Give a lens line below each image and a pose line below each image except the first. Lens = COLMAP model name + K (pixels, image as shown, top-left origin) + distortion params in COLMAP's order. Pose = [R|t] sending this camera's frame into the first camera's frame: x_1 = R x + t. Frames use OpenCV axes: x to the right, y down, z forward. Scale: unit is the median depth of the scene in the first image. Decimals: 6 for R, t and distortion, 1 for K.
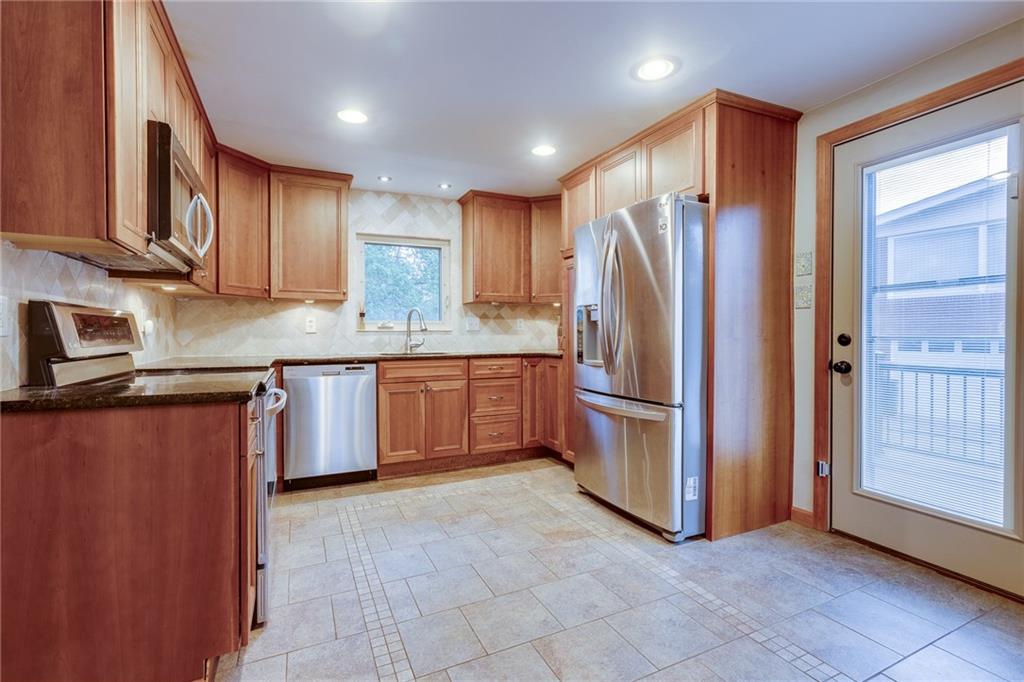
lens RADIAL K [[457.0, 0, 496.9], [0, 457.0, 334.6], [0, 0, 1]] dist [-0.009131, 0.005702]
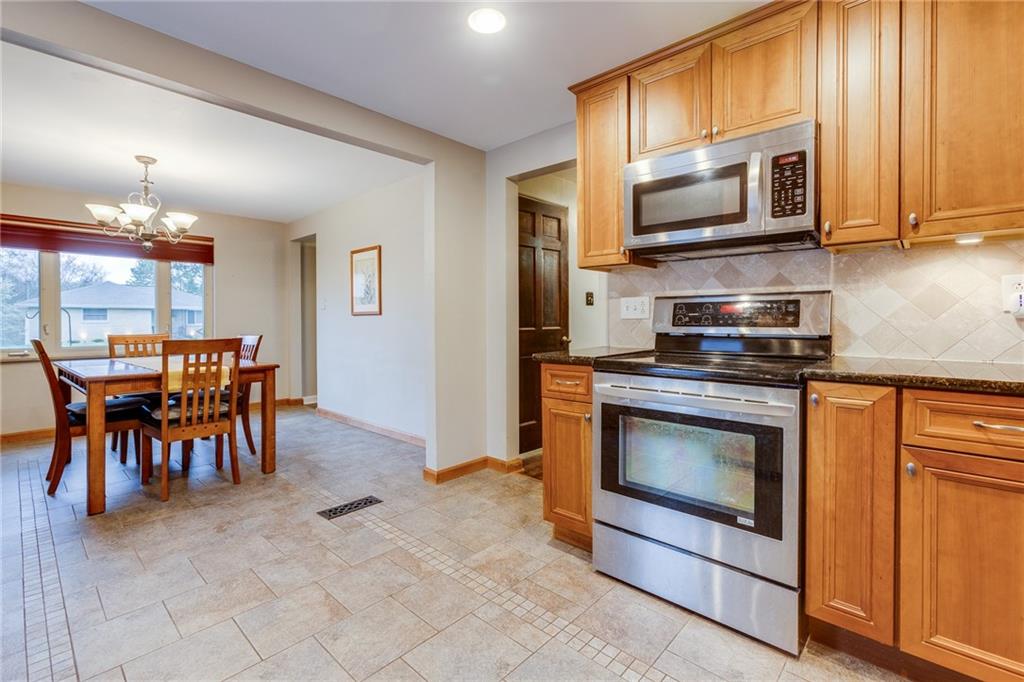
lens RADIAL K [[461.5, 0, 499.7], [0, 461.5, 321.4], [0, 0, 1]] dist [-0.012134, 0.008916]
pose [[-0.921737, 0.010070, -0.387685, 0.072391], [0.006901, 0.999930, 0.009565, -0.001846], [0.387754, 0.006141, -0.921742, 0.932359]]
